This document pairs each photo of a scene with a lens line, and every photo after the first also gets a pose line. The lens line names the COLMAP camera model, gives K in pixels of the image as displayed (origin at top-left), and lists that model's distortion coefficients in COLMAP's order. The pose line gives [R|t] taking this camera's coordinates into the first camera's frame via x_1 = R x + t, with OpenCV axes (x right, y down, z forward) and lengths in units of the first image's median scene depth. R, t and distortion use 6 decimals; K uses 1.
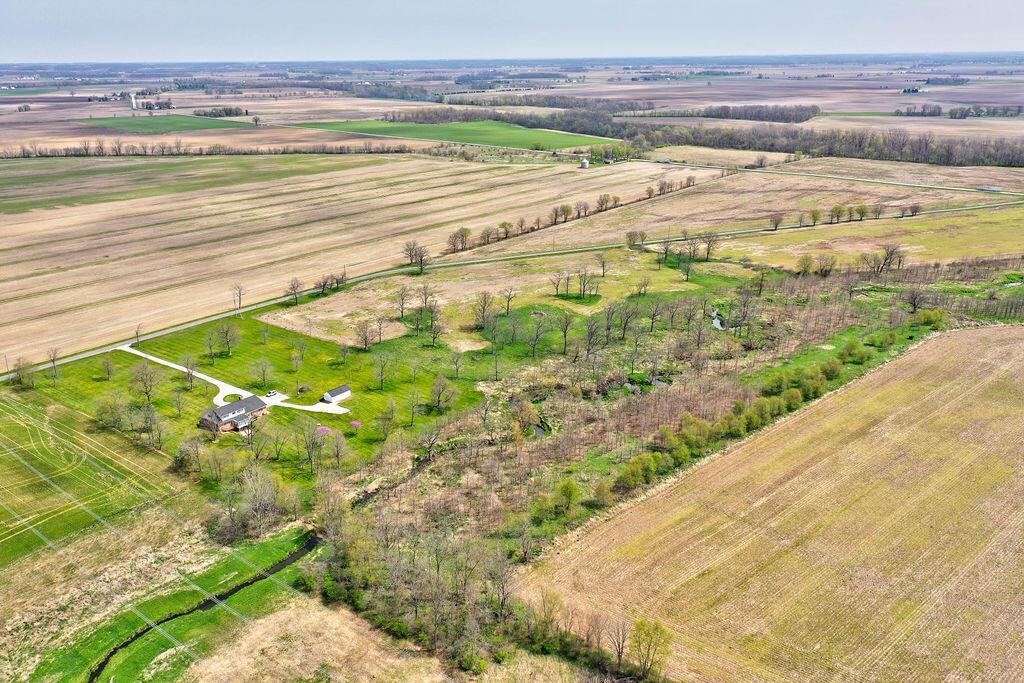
lens RADIAL K [[808.7, 0, 512.0], [0, 808.7, 341.5], [0, 0, 1]] dist [0.031240, -0.002722]
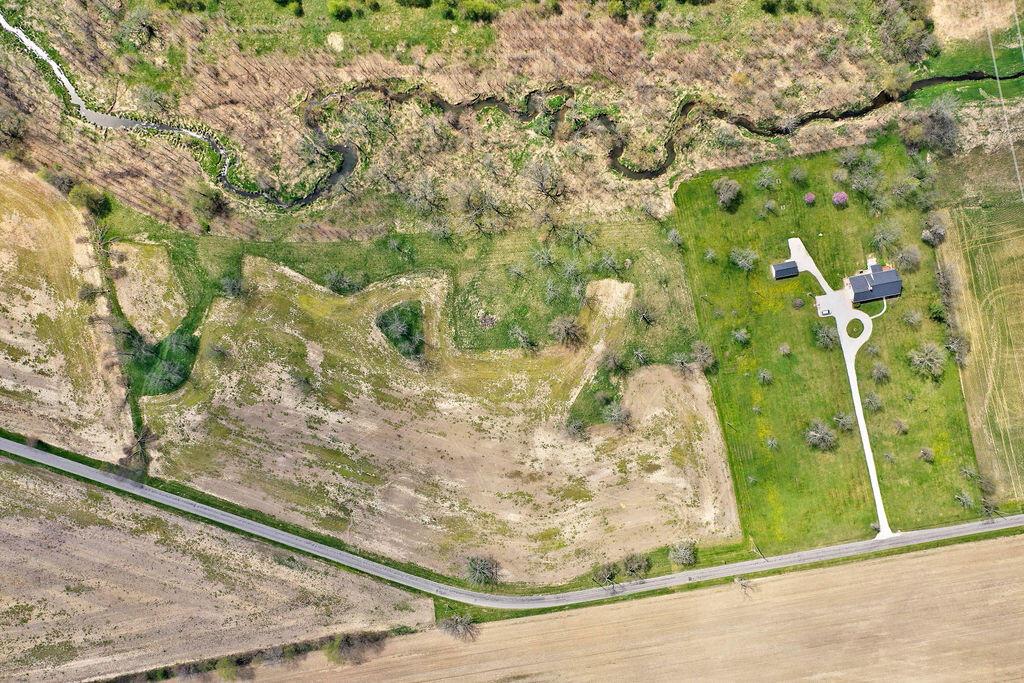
lens RADIAL K [[808.7, 0, 512.0], [0, 808.7, 341.5], [0, 0, 1]] dist [0.031240, -0.002722]
pose [[-0.741807, -0.670516, 0.011450, -0.013805], [0.214832, -0.221430, 0.951218, -0.923457], [-0.635272, 0.708080, 0.308307, 0.806866]]
